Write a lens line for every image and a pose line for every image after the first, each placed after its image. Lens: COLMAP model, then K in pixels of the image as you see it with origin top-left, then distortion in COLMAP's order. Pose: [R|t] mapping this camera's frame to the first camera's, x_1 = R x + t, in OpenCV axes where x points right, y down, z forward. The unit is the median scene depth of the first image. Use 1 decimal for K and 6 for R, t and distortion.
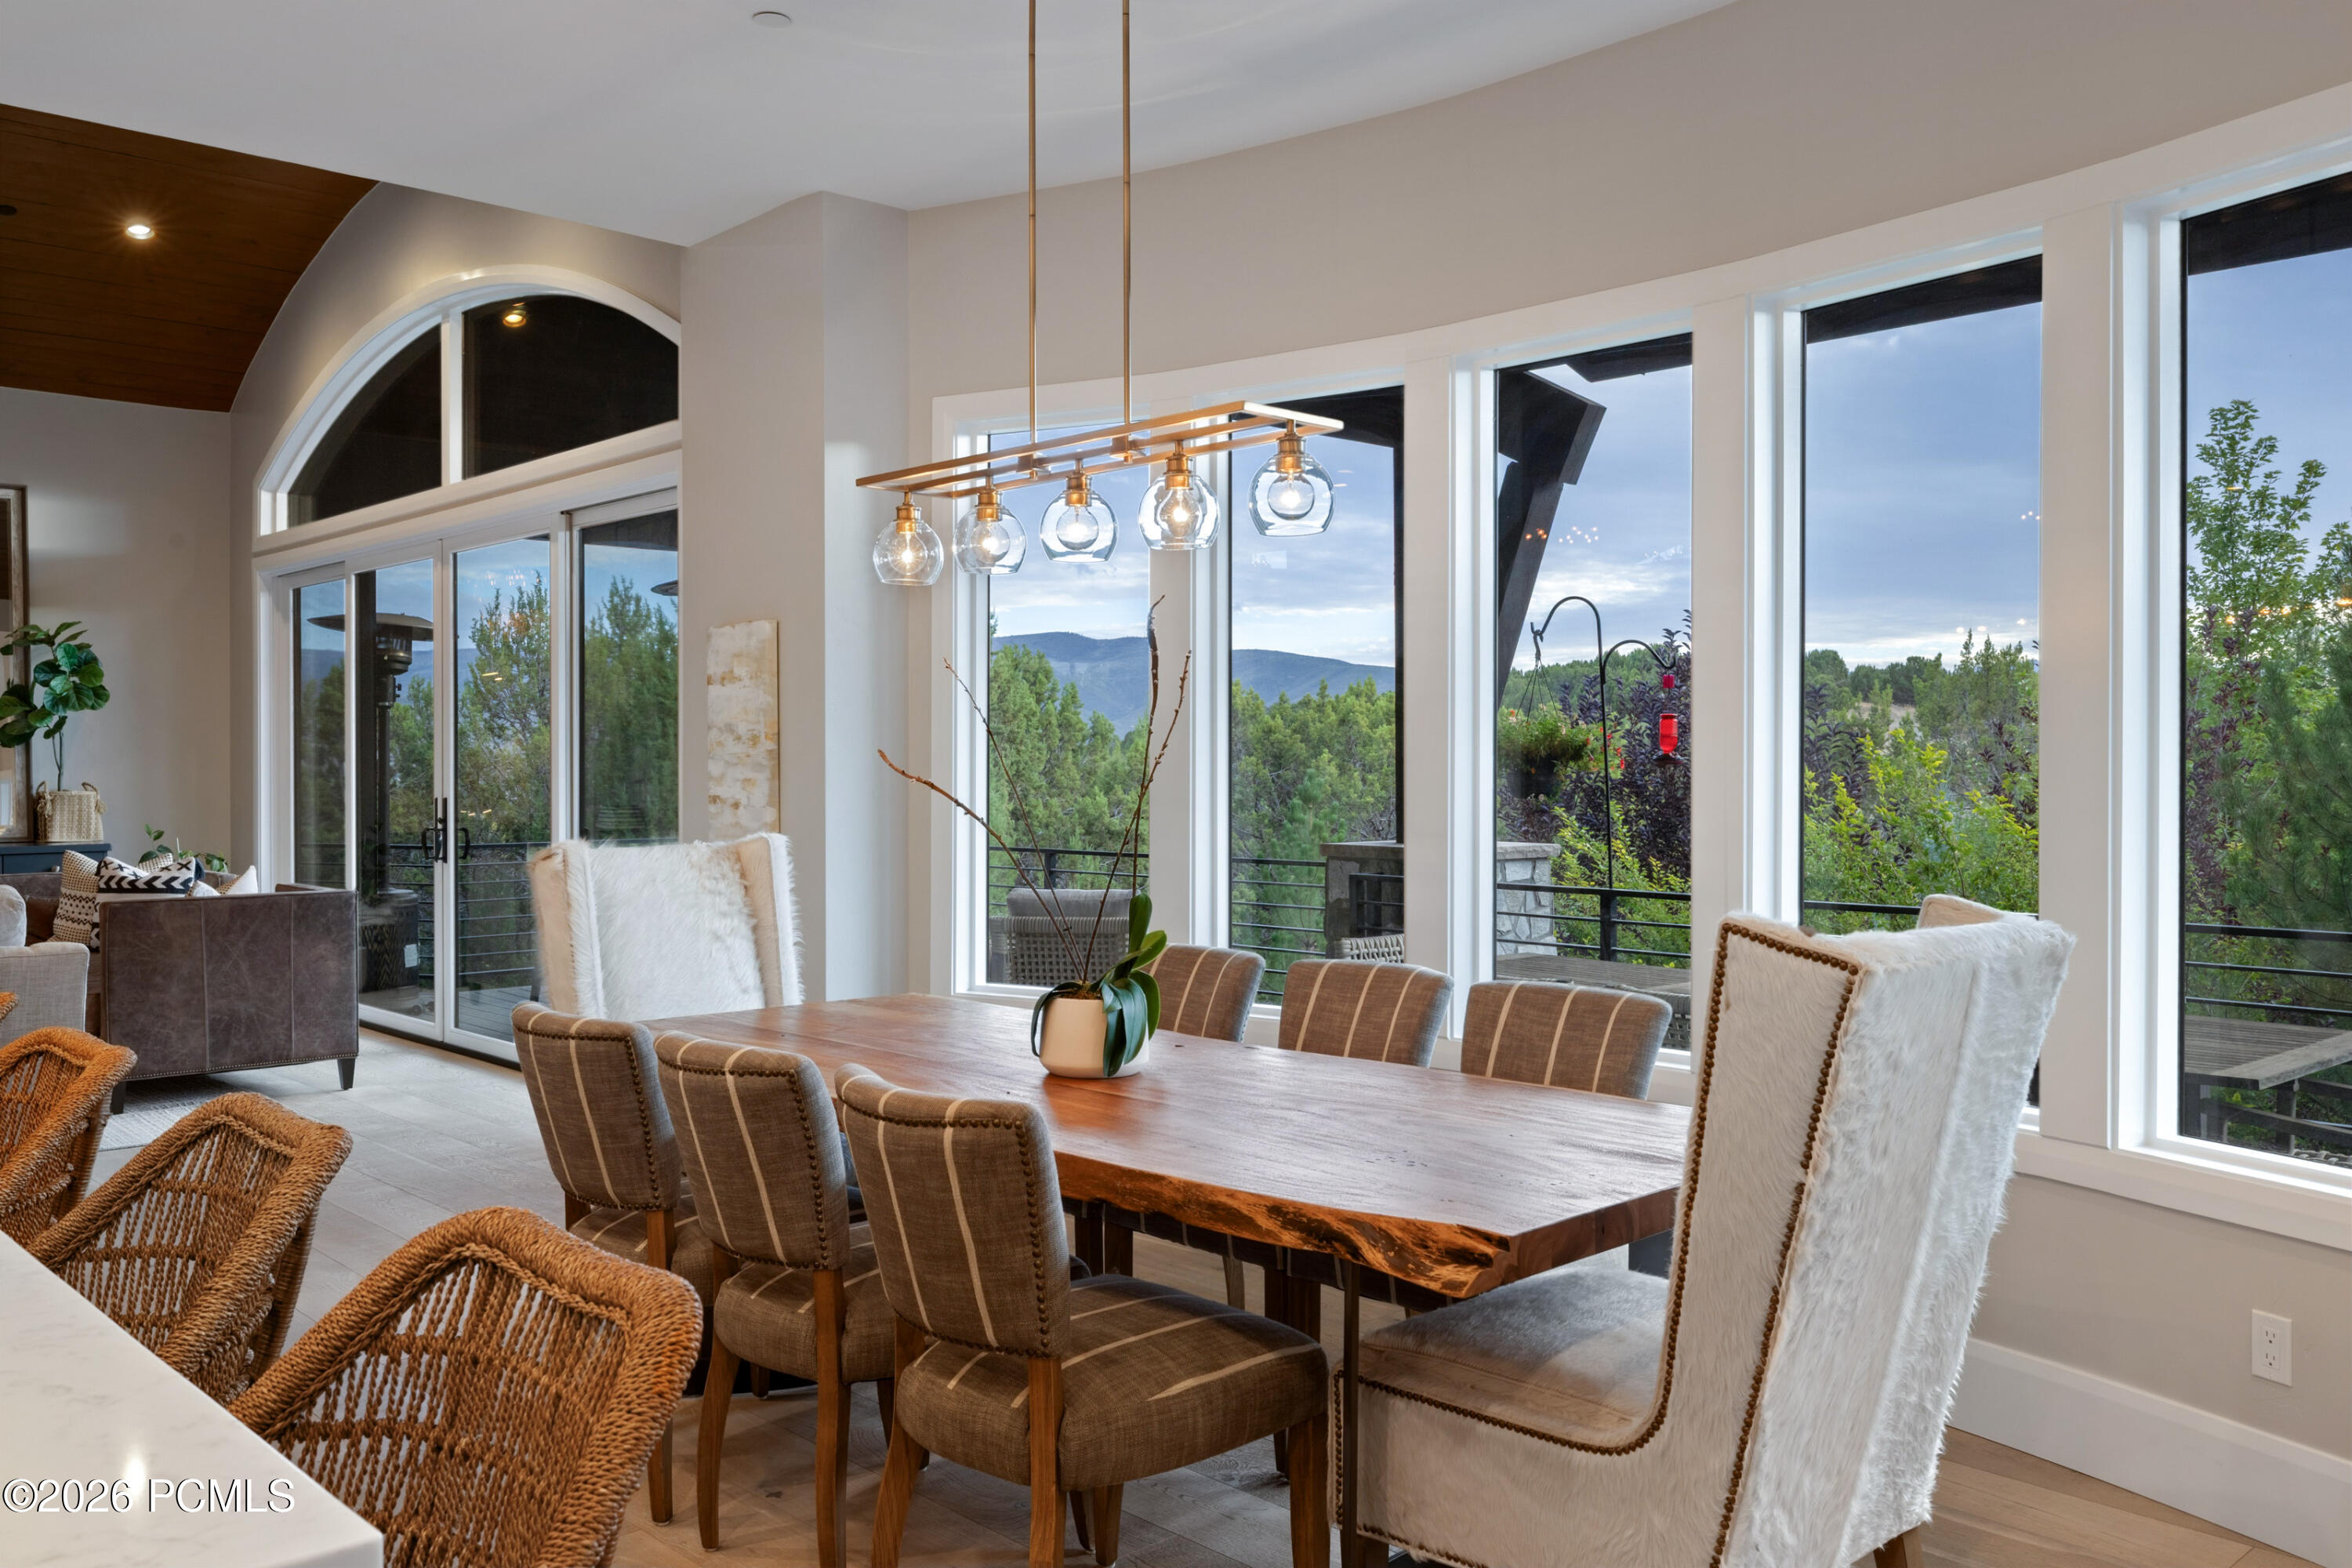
lens RADIAL K [[1880.3, 0, 1171.7], [0, 1880.3, 778.8], [0, 0, 1]] dist [-0.003835, -0.002050]
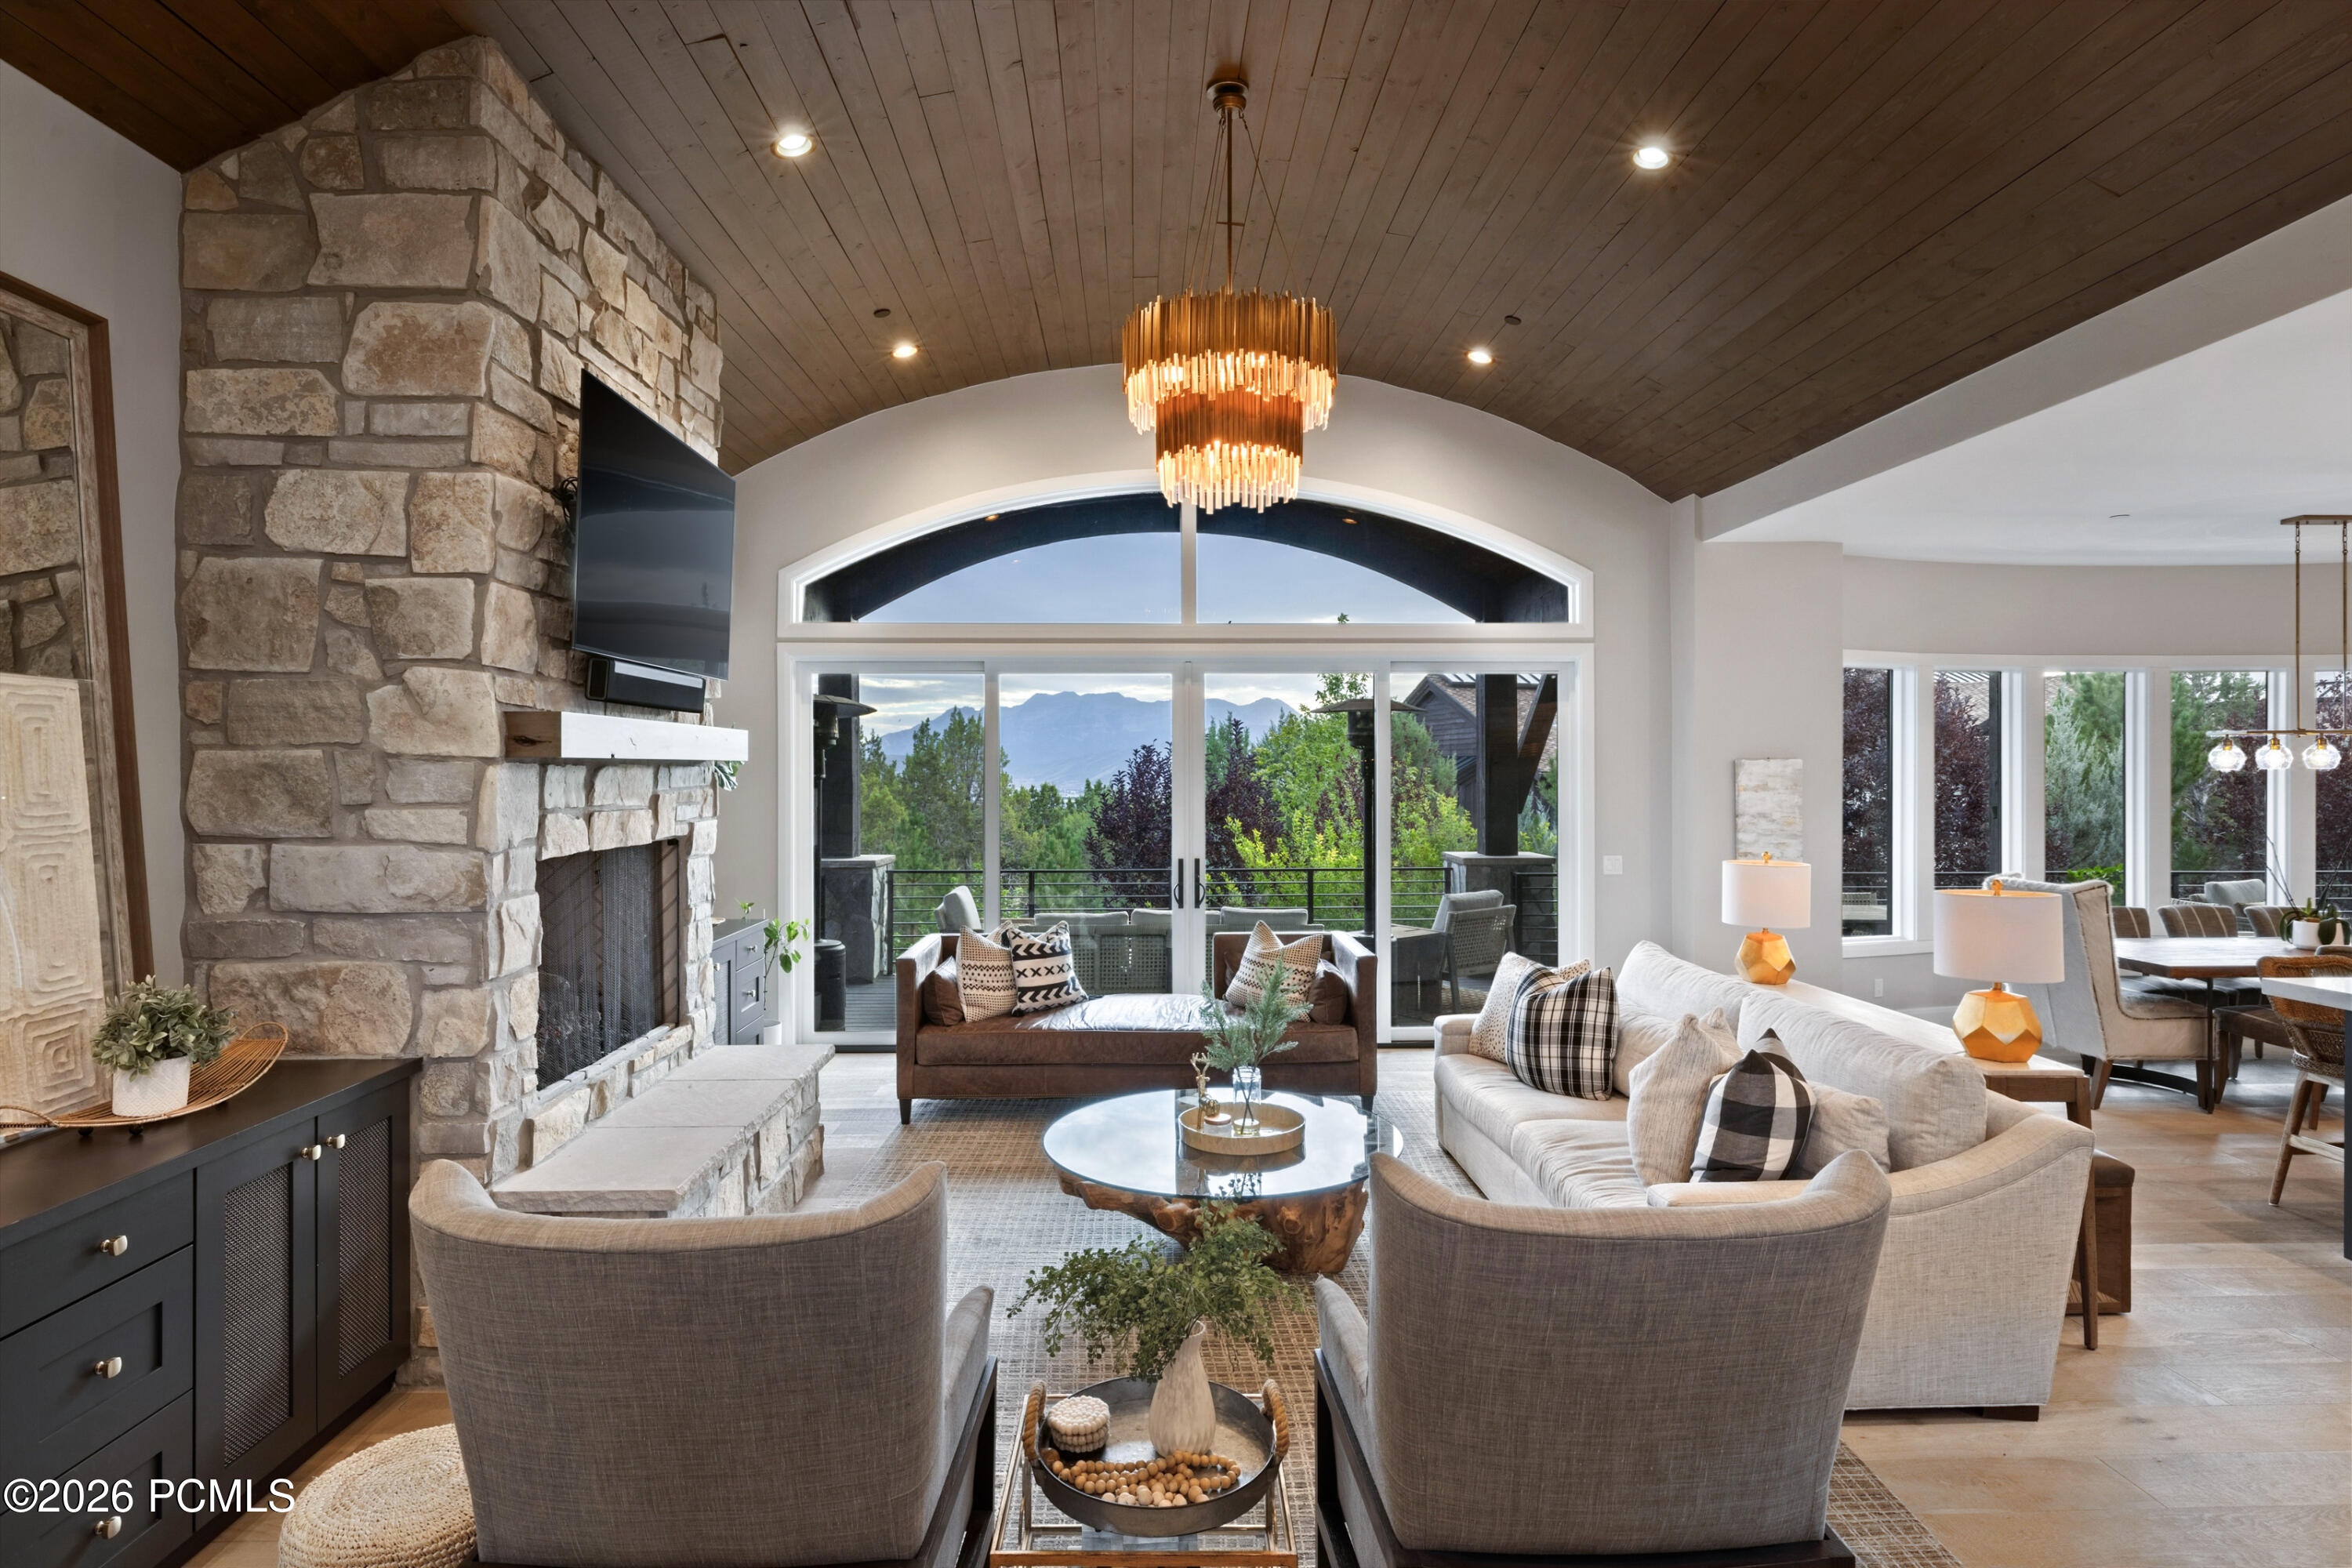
lens RADIAL K [[1239.5, 0, 1168.7], [0, 1239.5, 772.7], [0, 0, 1]] dist [-0.004892, -0.000634]
pose [[0.657421, -0.001391, 0.753523, -2.649858], [0.006432, 0.999972, -0.003765, -0.117702], [-0.753496, 0.007321, 0.657411, 1.111321]]
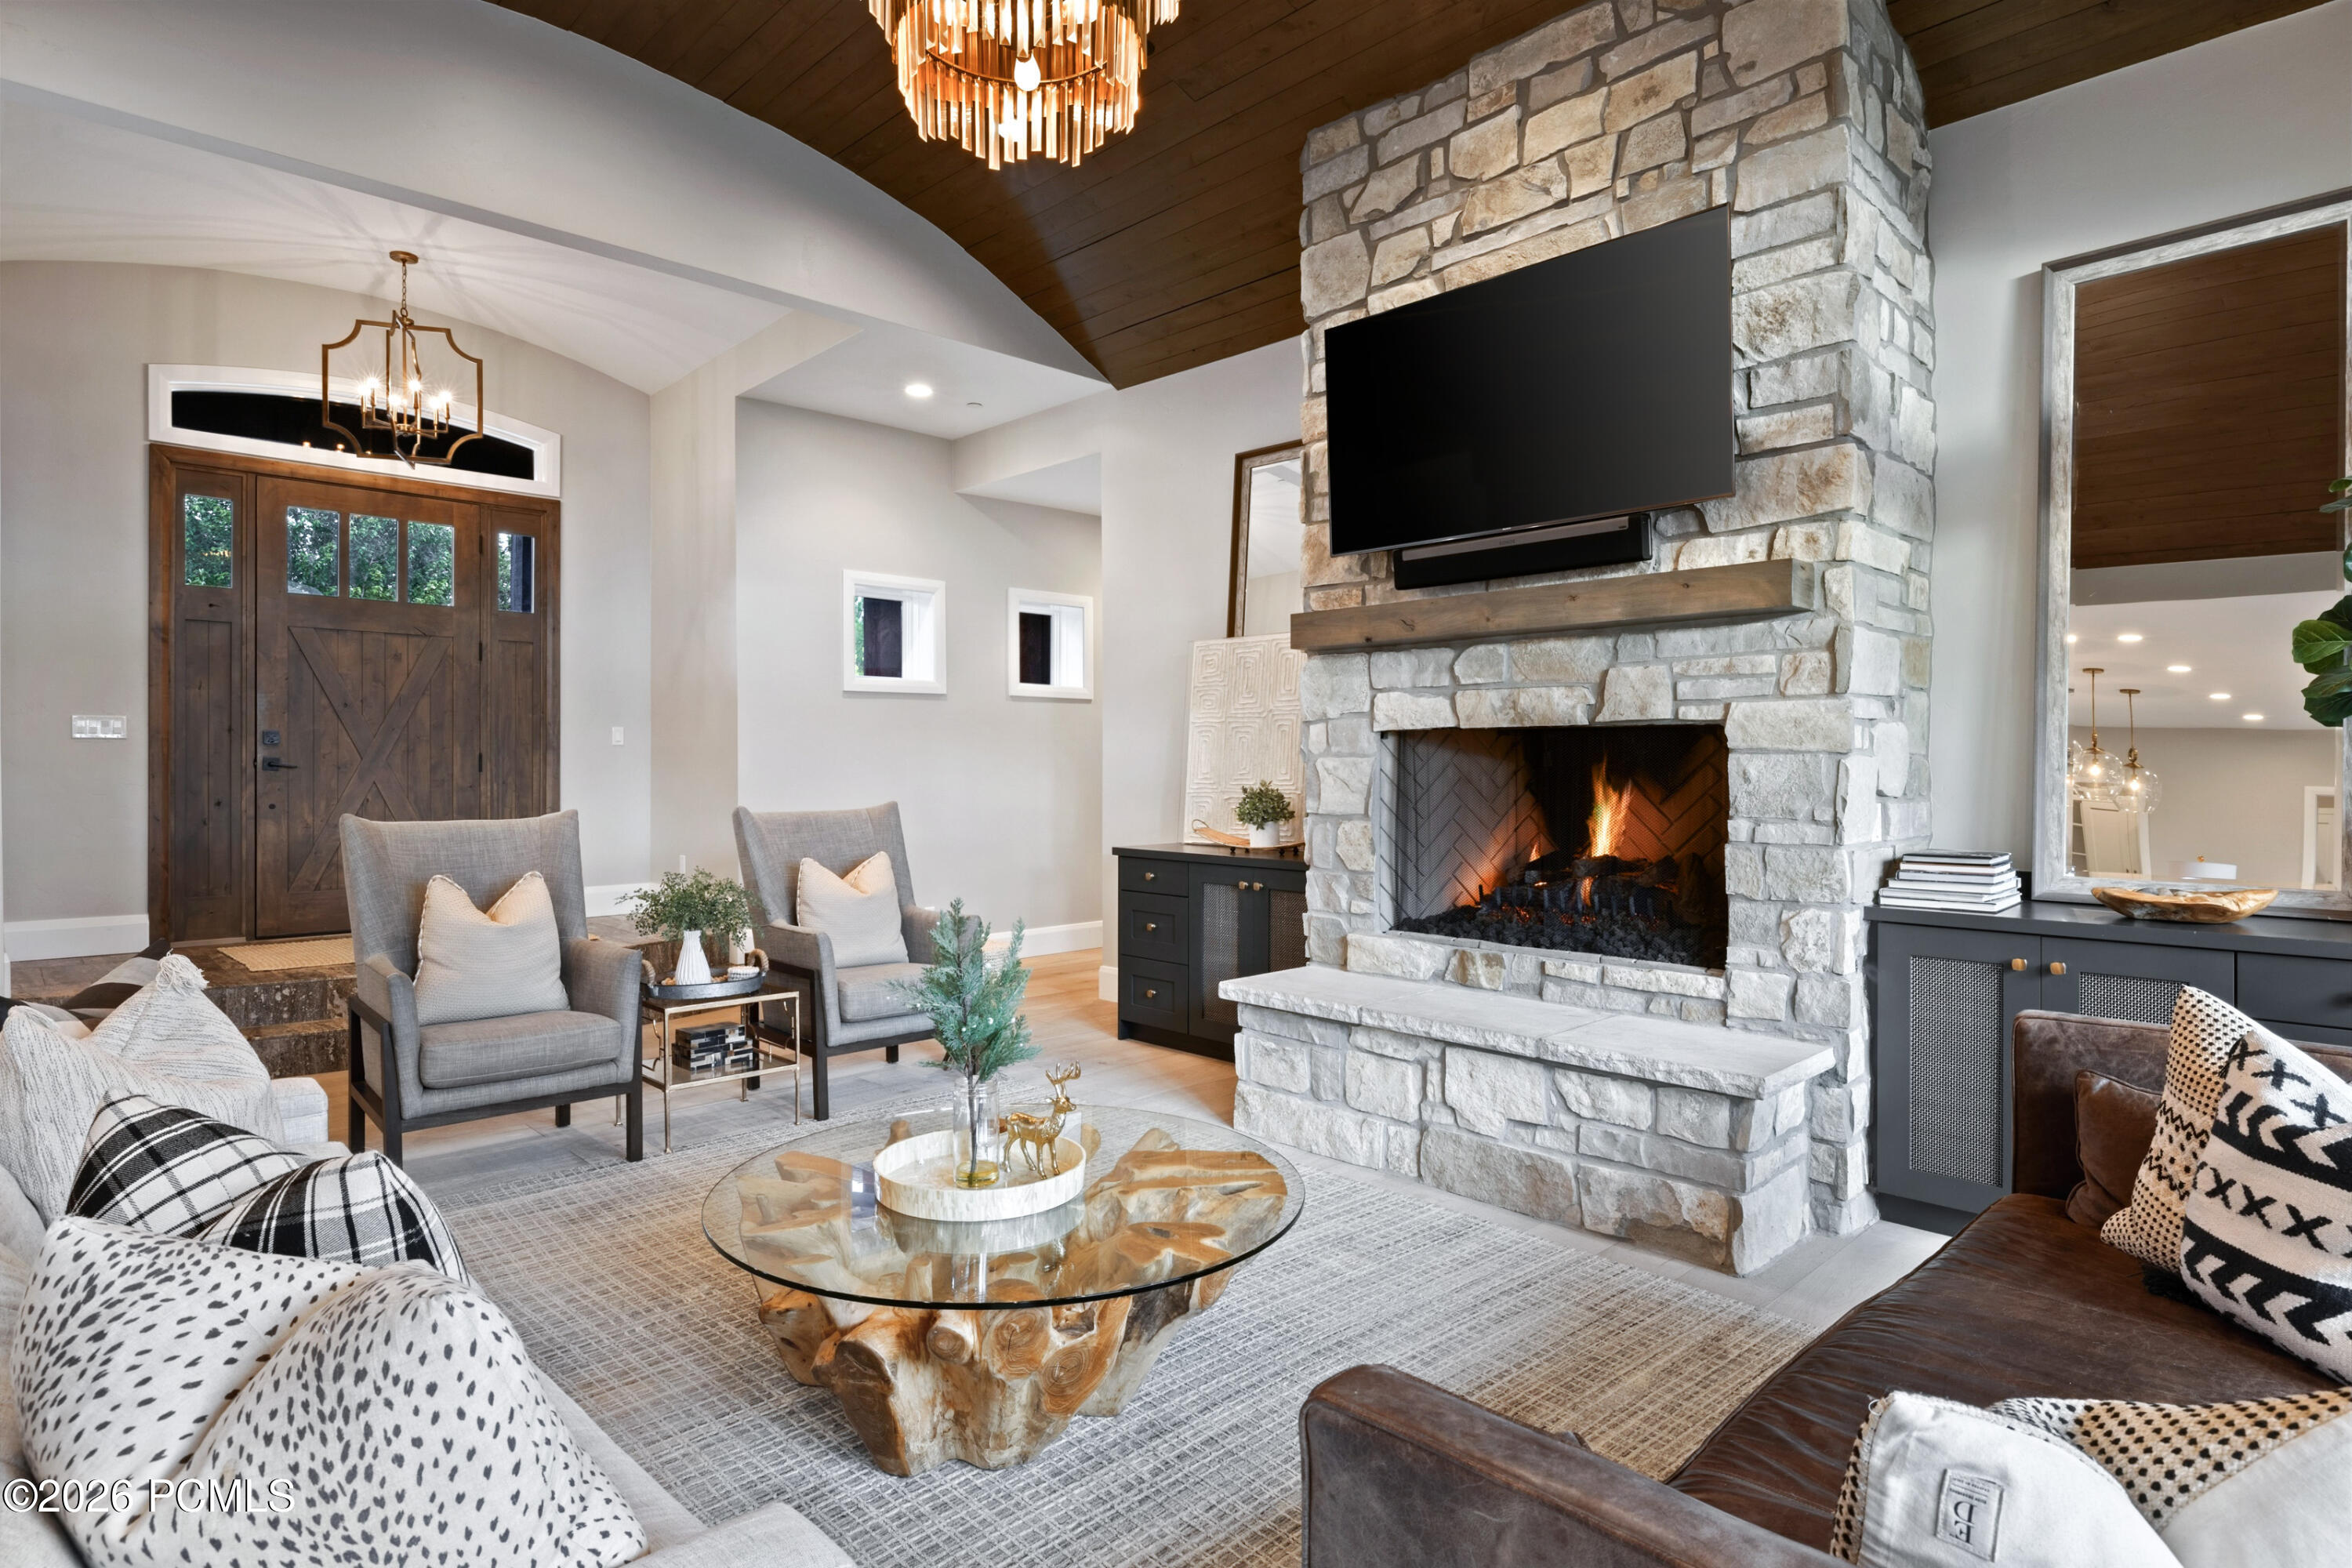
lens RADIAL K [[1239.5, 0, 1168.7], [0, 1239.5, 772.7], [0, 0, 1]] dist [-0.004892, -0.000634]
pose [[0.020857, 0.010261, -0.999730, -0.874077], [-0.006872, 0.999925, 0.010119, -0.015889], [0.999759, 0.006659, 0.020926, 1.992230]]
